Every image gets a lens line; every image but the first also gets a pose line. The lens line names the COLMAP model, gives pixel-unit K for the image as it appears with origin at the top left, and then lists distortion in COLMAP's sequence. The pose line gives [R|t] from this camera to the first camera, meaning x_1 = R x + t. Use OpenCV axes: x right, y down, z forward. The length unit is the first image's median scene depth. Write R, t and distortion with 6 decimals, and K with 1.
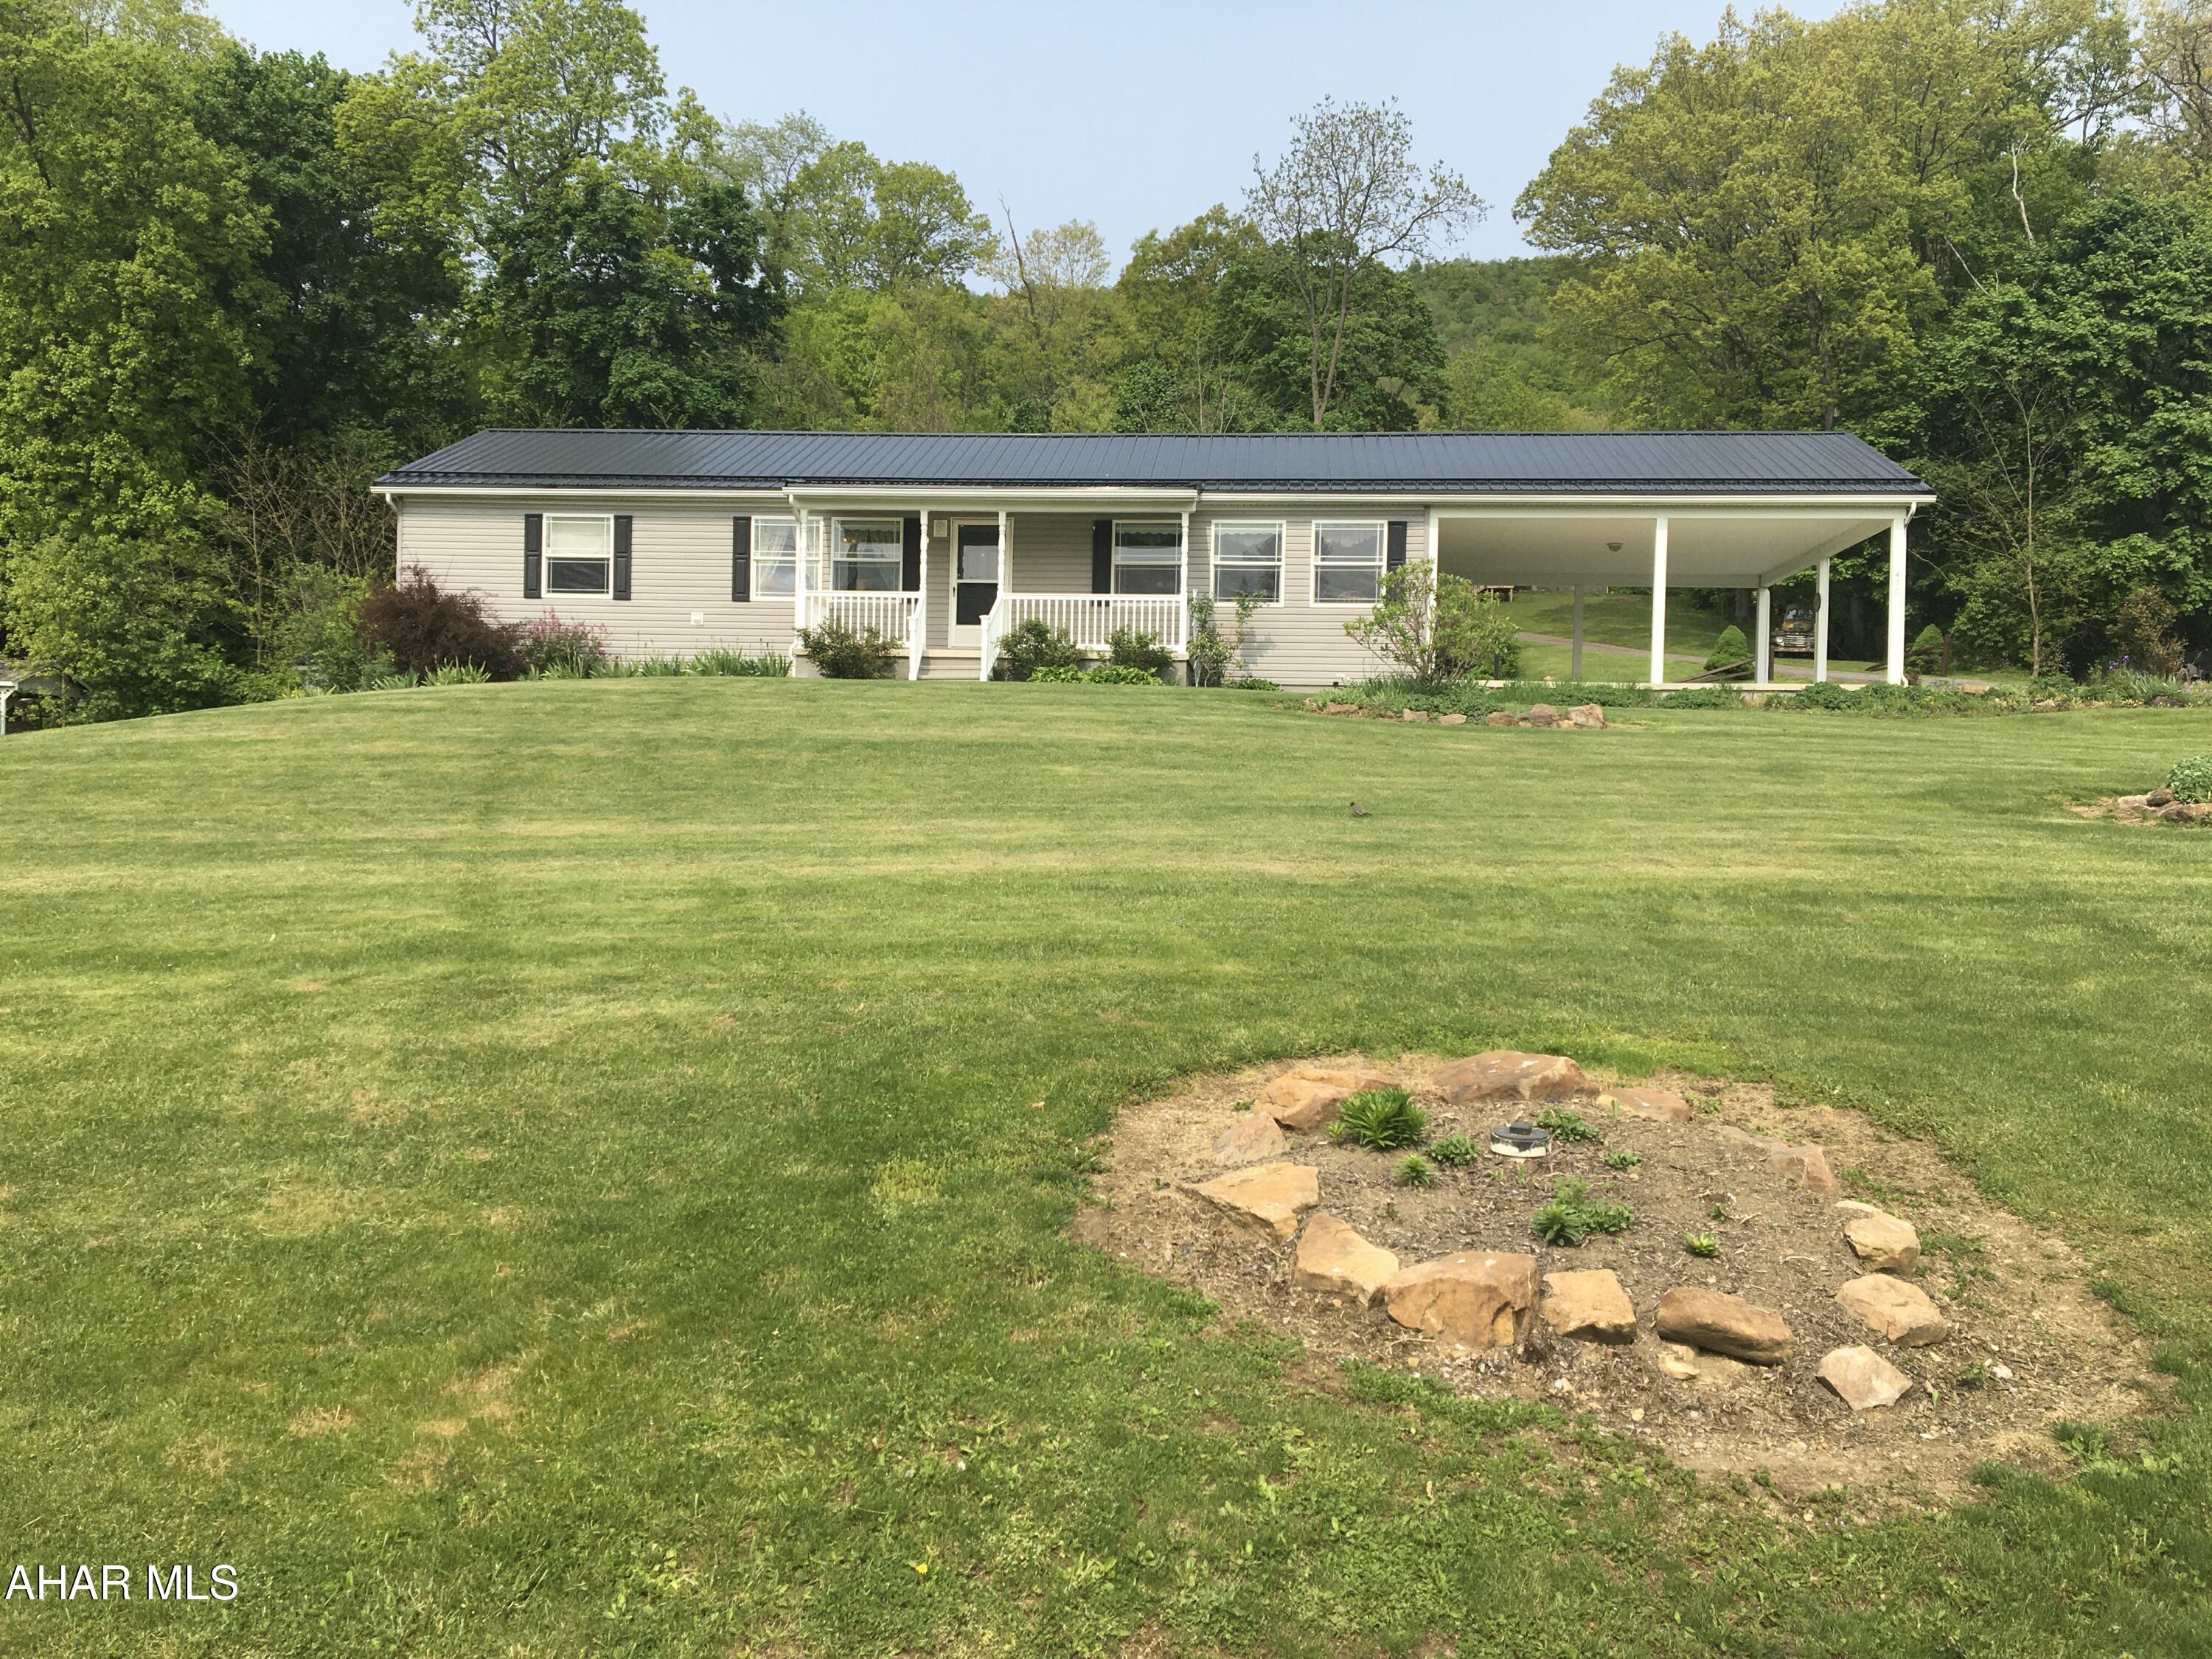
lens RADIAL K [[1861.3, 0, 1117.7], [0, 1861.3, 836.1], [0, 0, 1]] dist [0.077198, -0.102997]
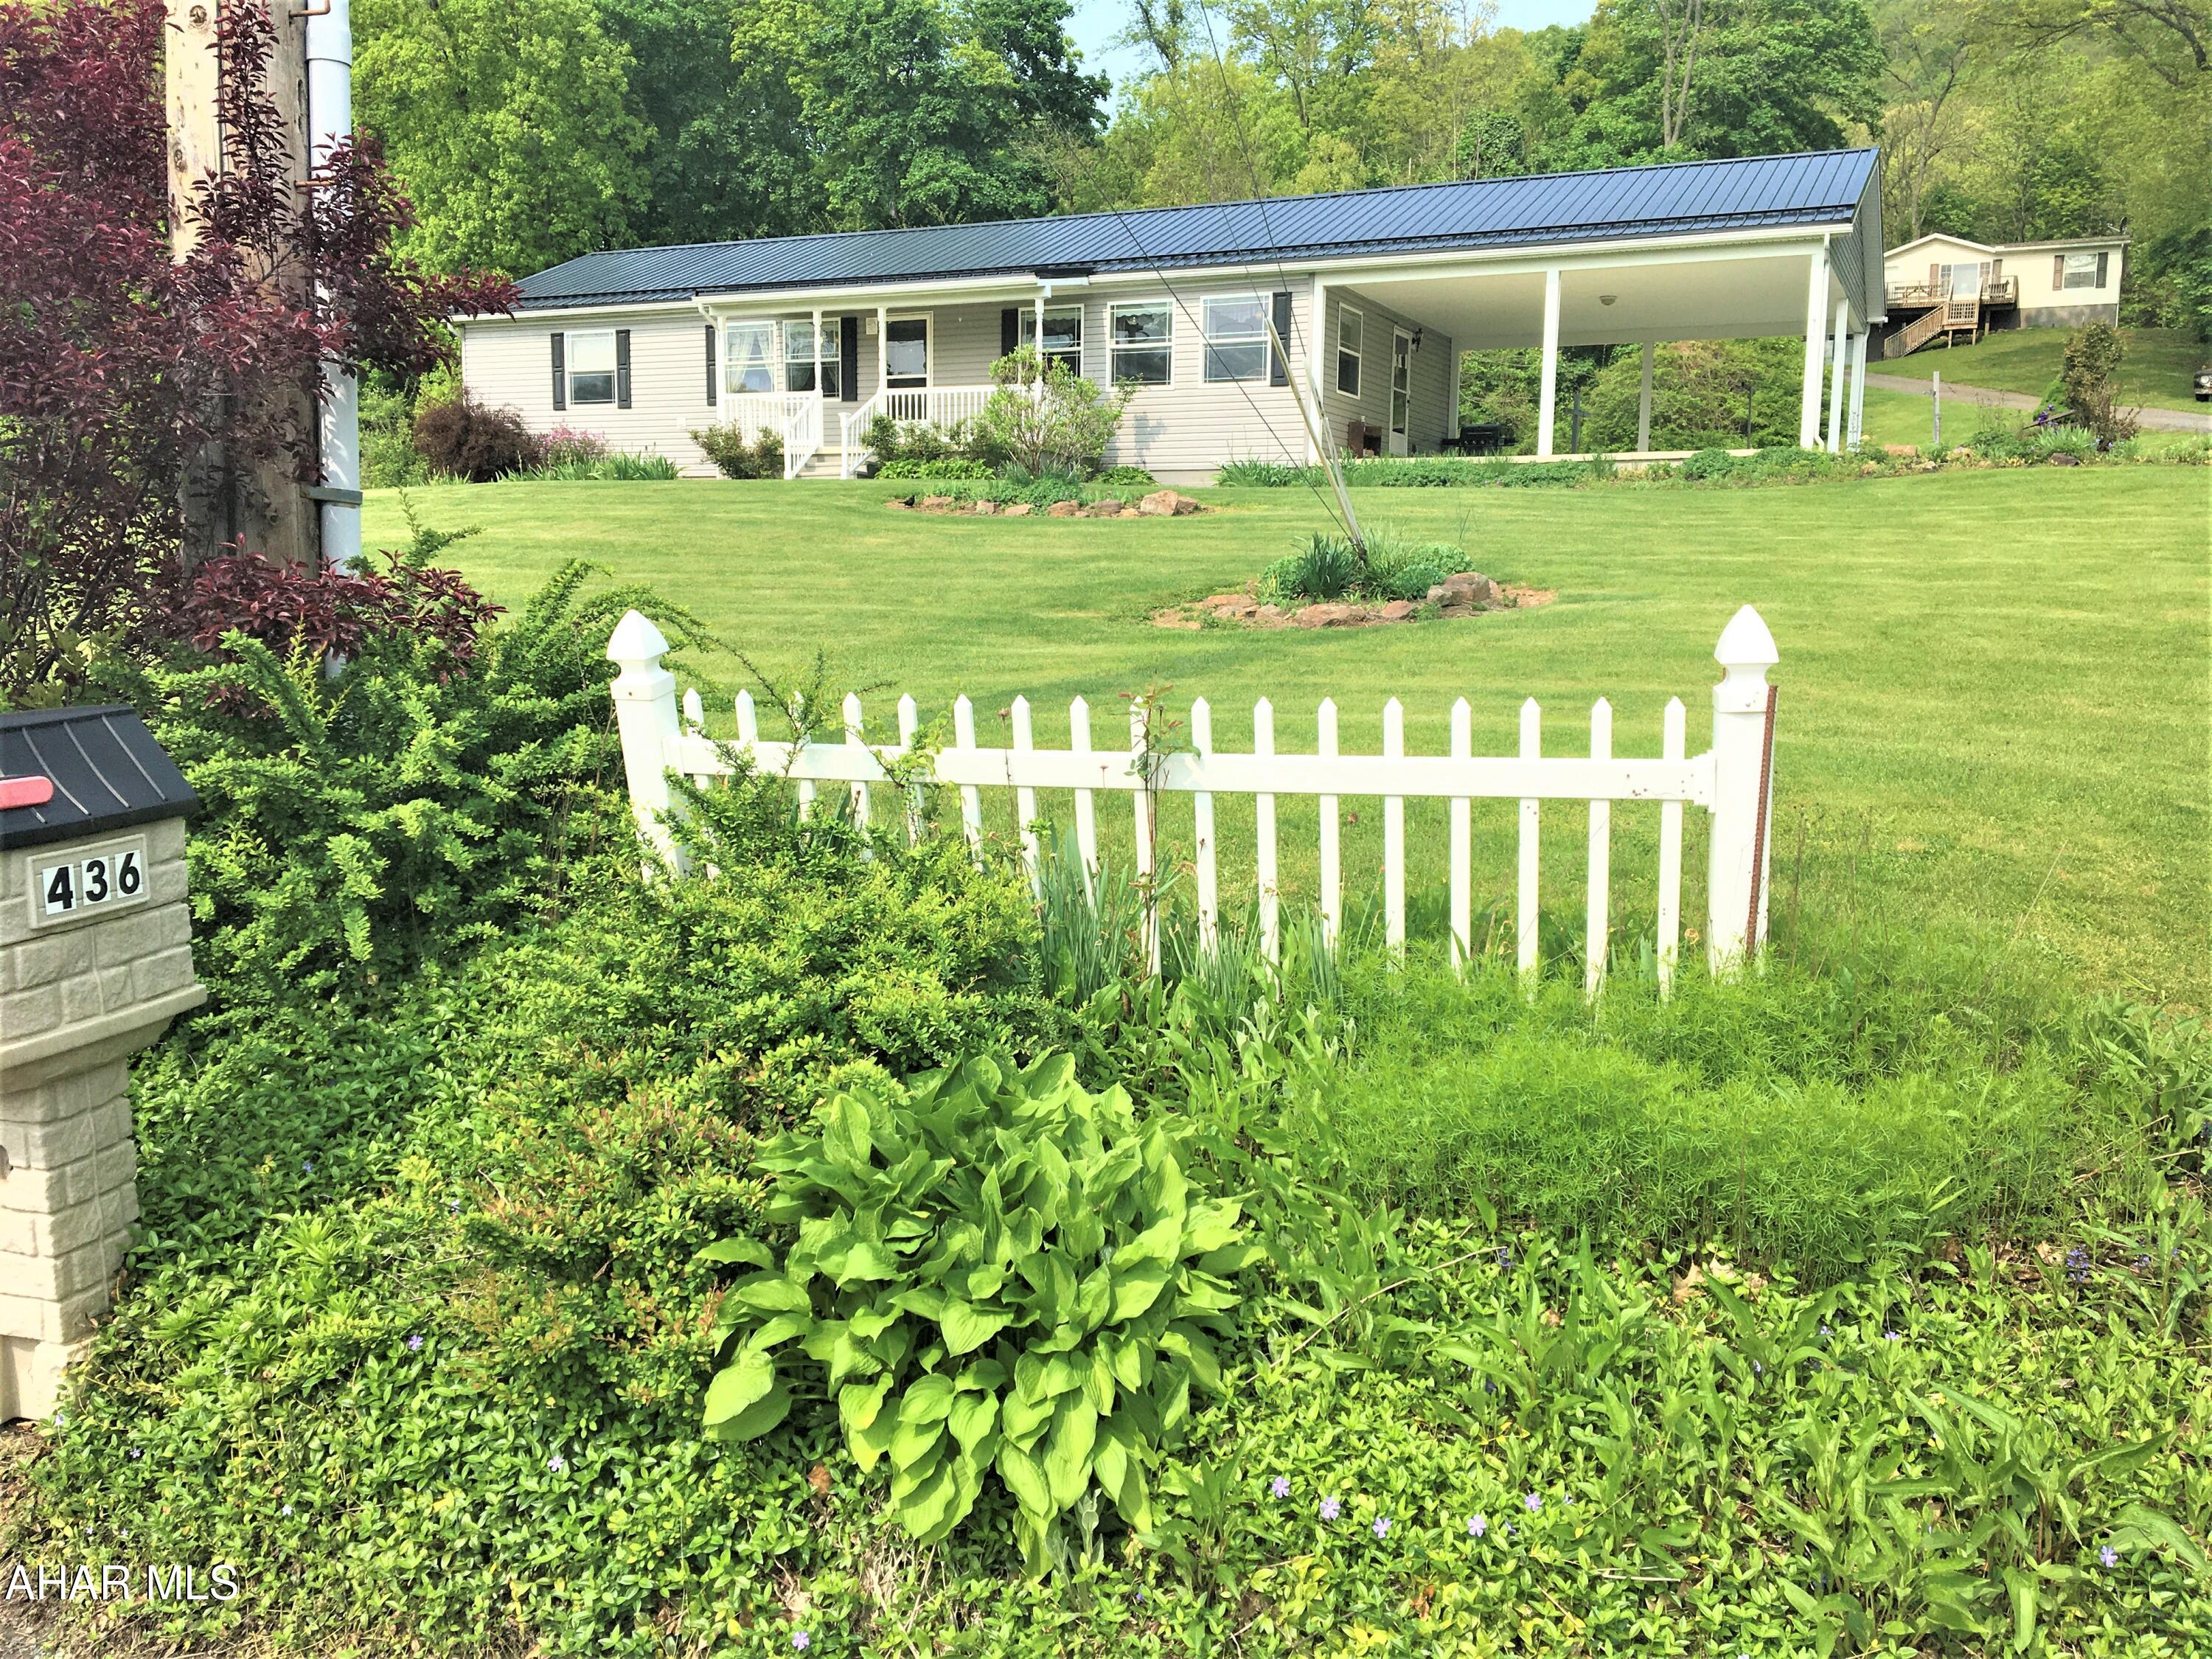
lens RADIAL K [[1861.3, 0, 1110.7], [0, 1861.3, 841.6], [0, 0, 1]] dist [0.077198, -0.102997]
pose [[0.935785, 0.039345, -0.350368, 0.378169], [0.002395, 0.993022, 0.117907, -0.003447], [0.352562, -0.111175, 0.929161, 0.049870]]
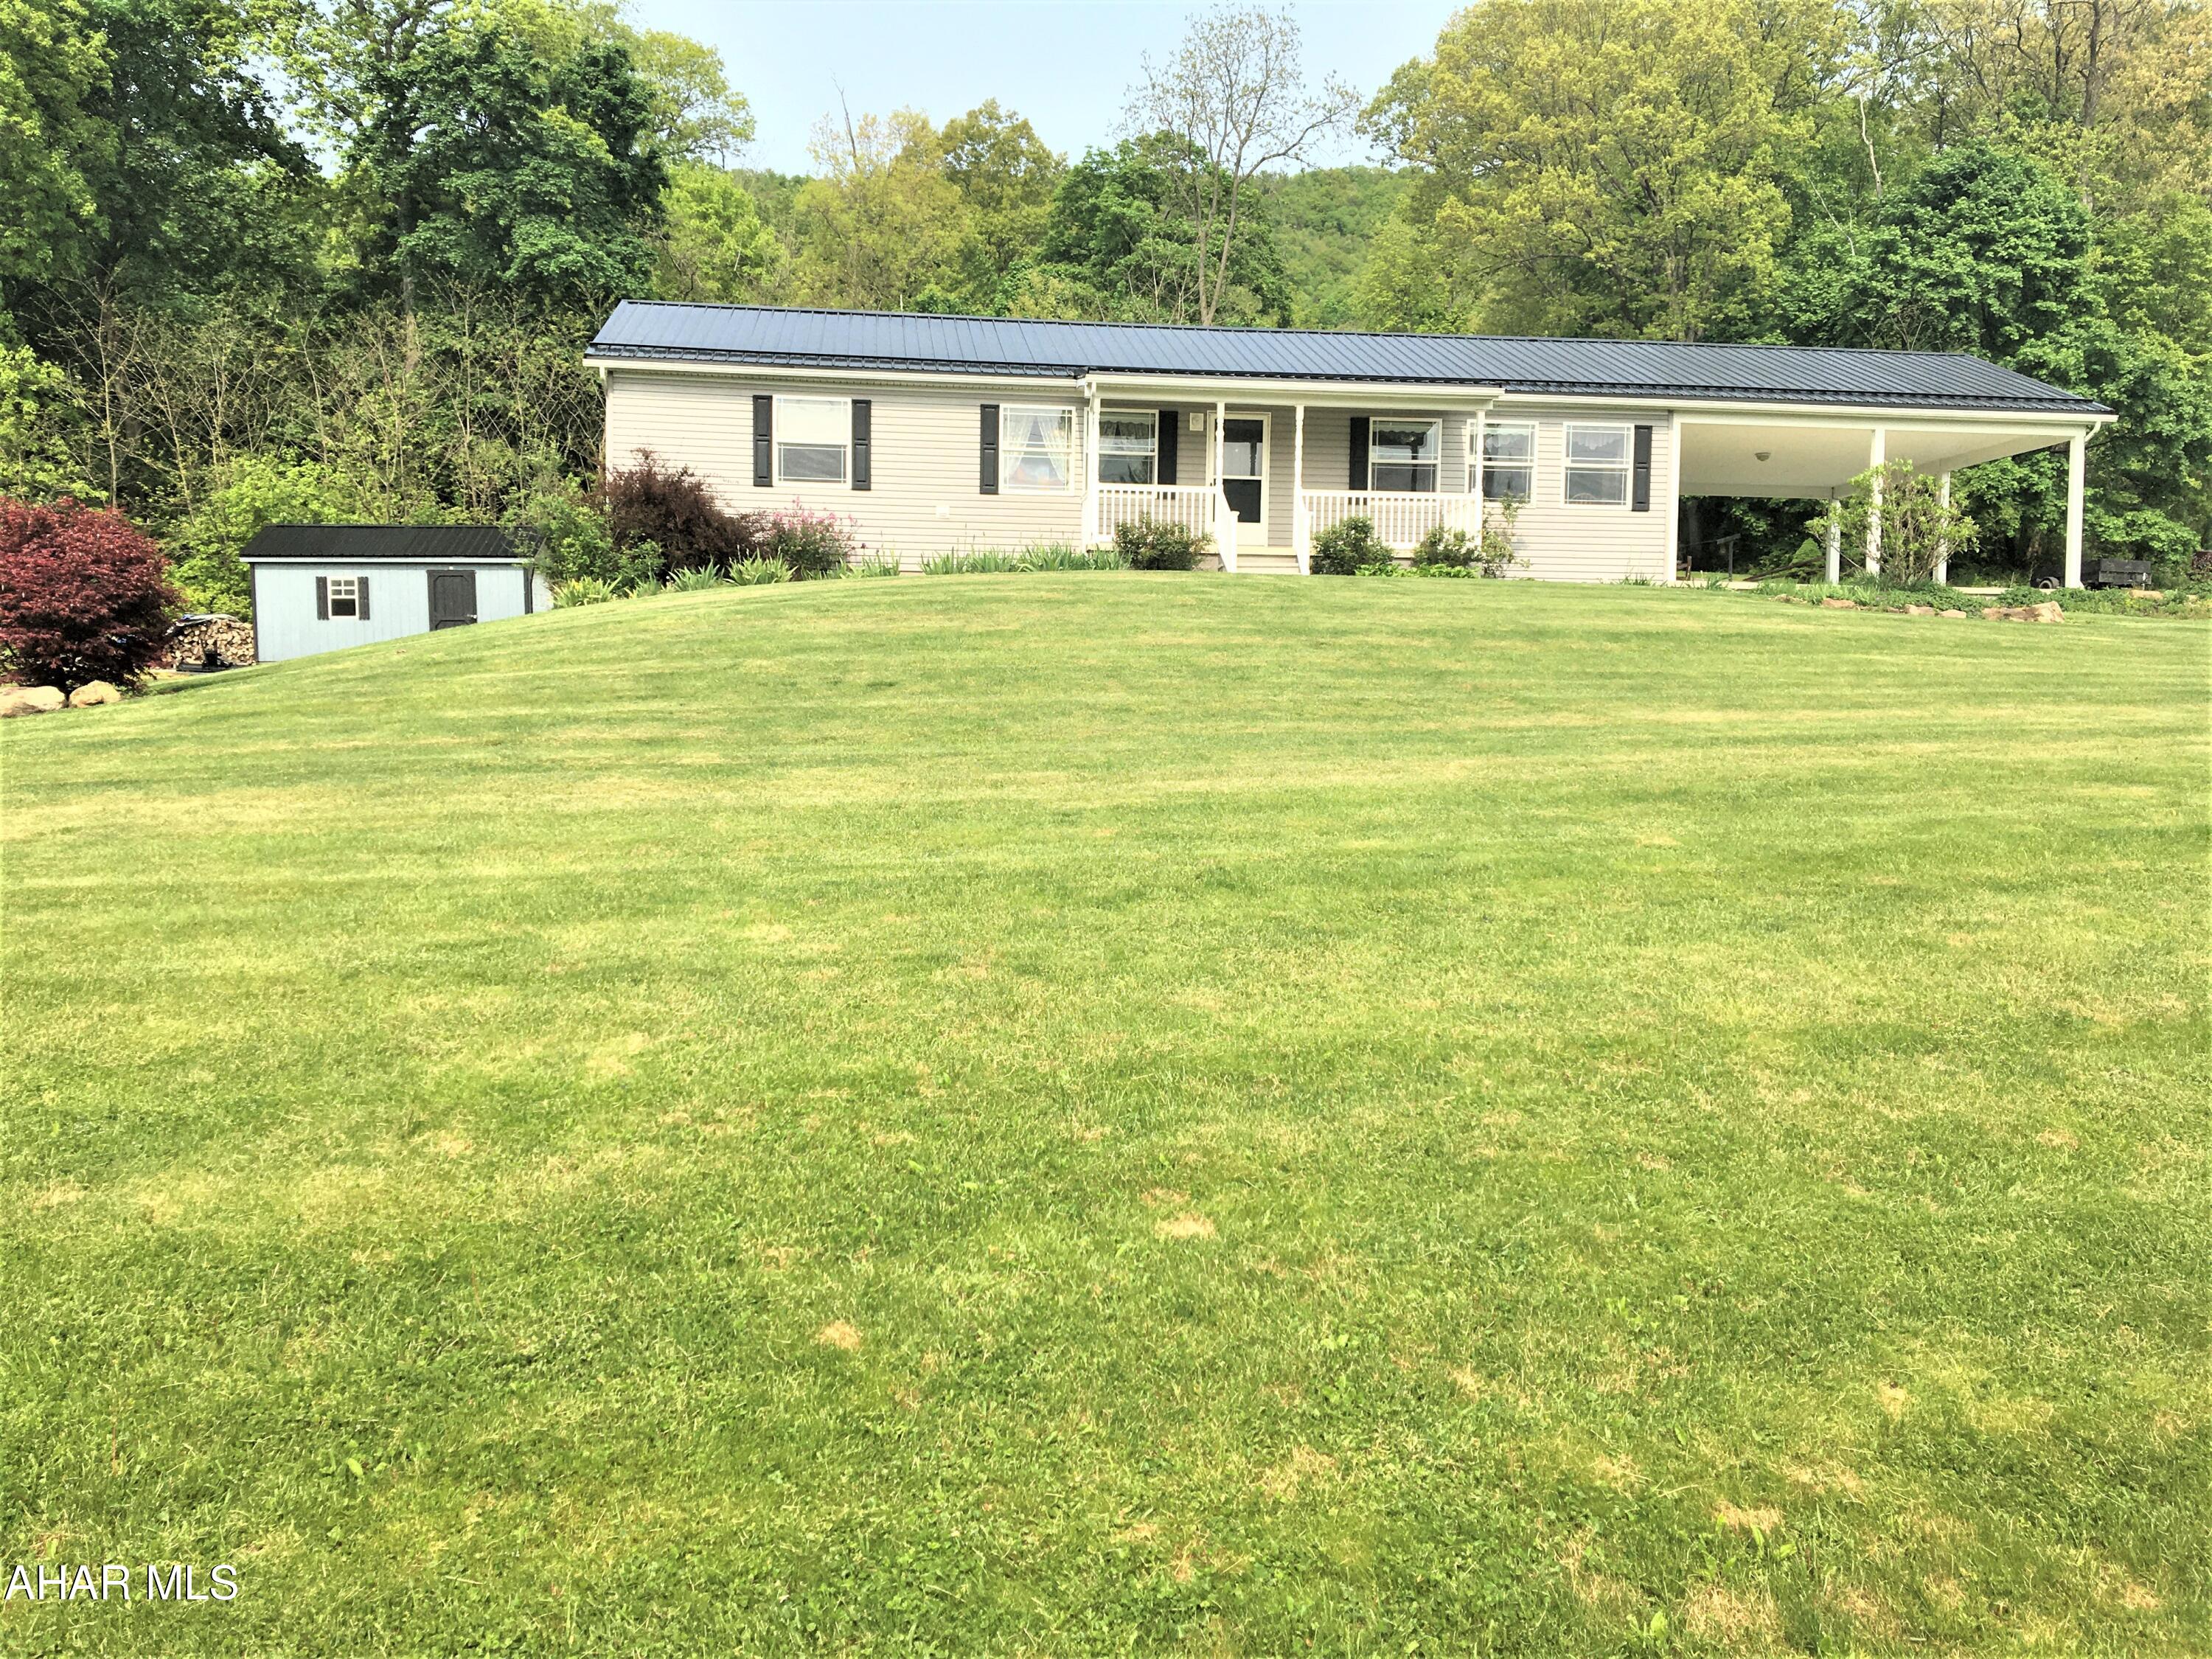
lens RADIAL K [[1861.3, 0, 1097.7], [0, 1861.3, 826.6], [0, 0, 1]] dist [0.077198, -0.102997]
pose [[0.975536, -0.019696, 0.218955, -0.342195], [0.010517, 0.999019, 0.043008, 0.003964], [-0.219588, -0.039653, 0.974787, 0.046714]]
